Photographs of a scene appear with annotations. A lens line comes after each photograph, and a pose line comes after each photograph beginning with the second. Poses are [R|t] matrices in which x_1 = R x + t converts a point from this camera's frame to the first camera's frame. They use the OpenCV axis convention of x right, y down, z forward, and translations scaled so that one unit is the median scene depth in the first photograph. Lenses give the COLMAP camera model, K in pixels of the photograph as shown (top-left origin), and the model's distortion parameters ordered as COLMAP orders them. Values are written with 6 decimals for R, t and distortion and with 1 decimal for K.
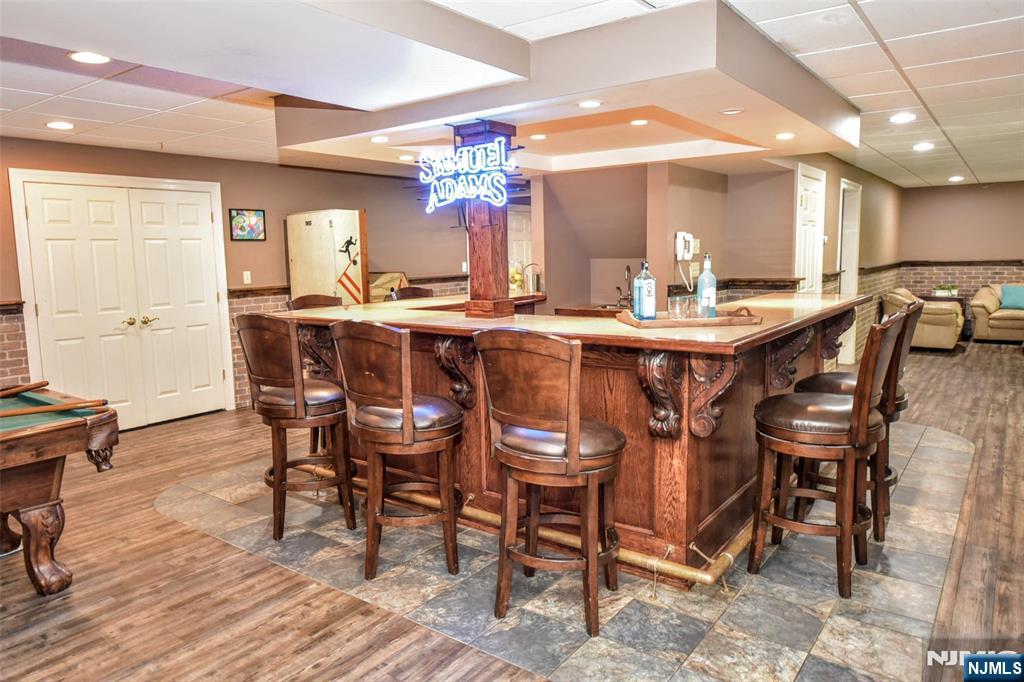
lens RADIAL K [[684.1, 0, 506.3], [0, 684.1, 338.6], [0, 0, 1]] dist [0.004293, 0.002329]
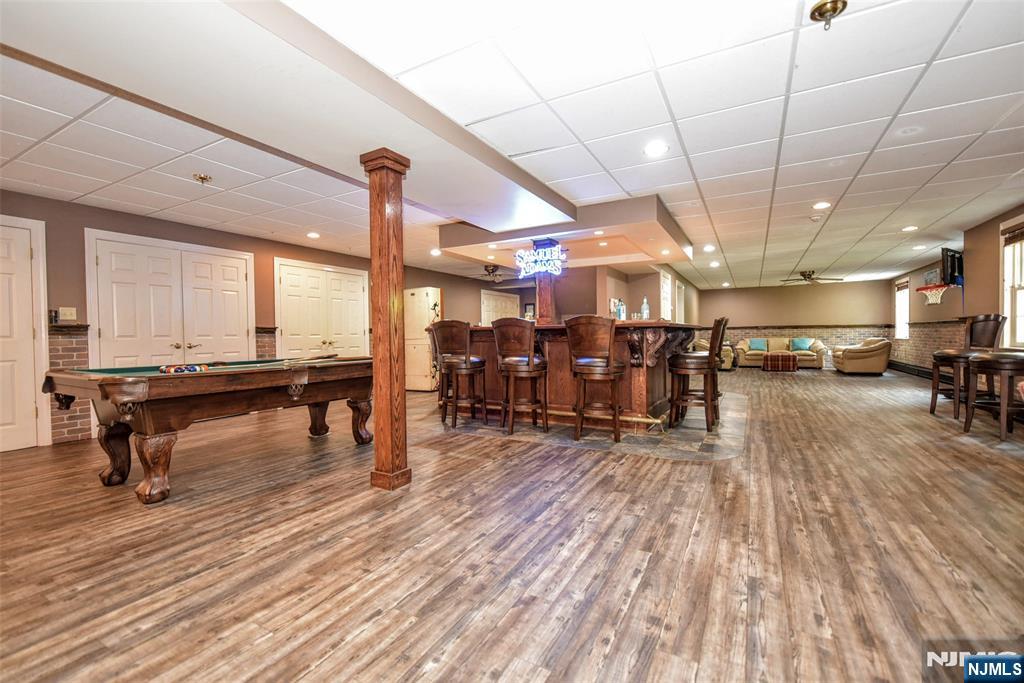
lens RADIAL K [[425.8, 0, 530.0], [0, 425.8, 341.1], [0, 0, 1]] dist [0.001740, 0.000001]
pose [[0.987783, 0.004197, 0.155777, -0.165985], [0.012726, 0.994125, -0.107483, 0.092989], [-0.155313, 0.108152, 0.981927, -0.187732]]
